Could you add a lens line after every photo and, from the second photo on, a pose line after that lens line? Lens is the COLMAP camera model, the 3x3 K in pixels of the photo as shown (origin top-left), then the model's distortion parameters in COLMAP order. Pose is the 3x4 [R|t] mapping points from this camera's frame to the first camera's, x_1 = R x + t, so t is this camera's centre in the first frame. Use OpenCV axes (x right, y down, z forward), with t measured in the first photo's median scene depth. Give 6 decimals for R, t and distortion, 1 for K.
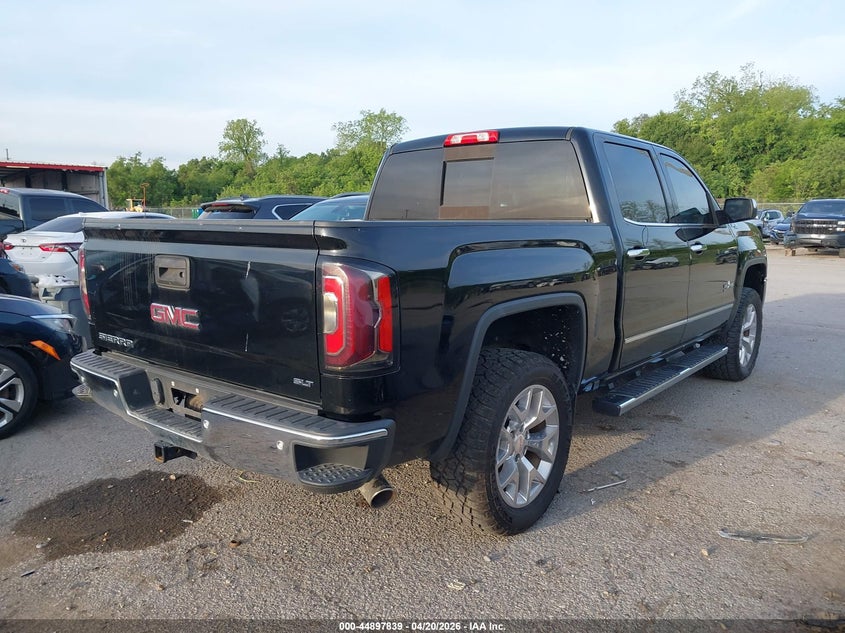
lens RADIAL K [[657.9, 0, 421.5], [0, 657.9, 318.6], [0, 0, 1]] dist [0.008874, 0.011126]
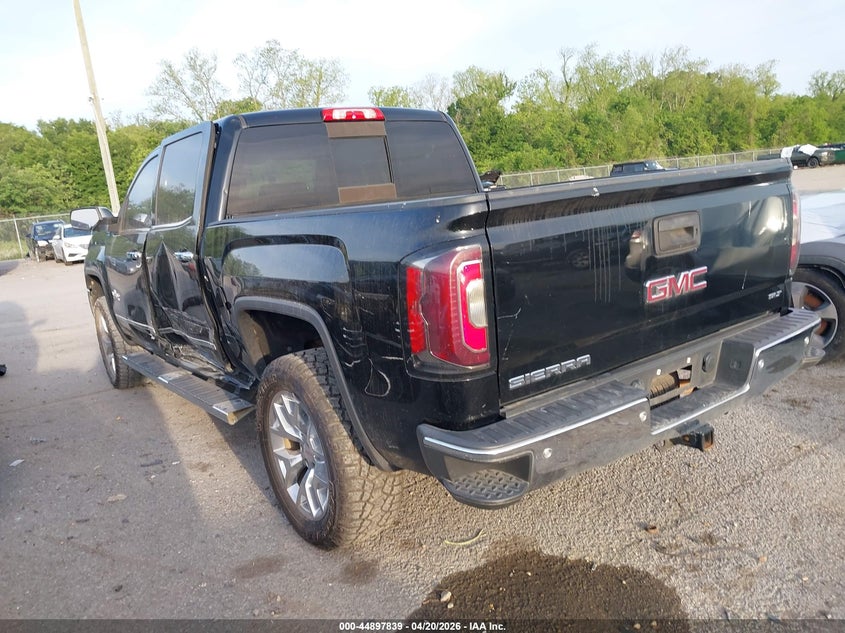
lens RADIAL K [[657.9, 0, 421.1], [0, 657.9, 315.6], [0, 0, 1]] dist [0.008874, 0.011126]
pose [[0.245850, -0.204429, 0.947506, -0.942029], [0.244427, 0.958993, 0.143485, -0.125612], [-0.937984, 0.196320, 0.285736, 0.788475]]
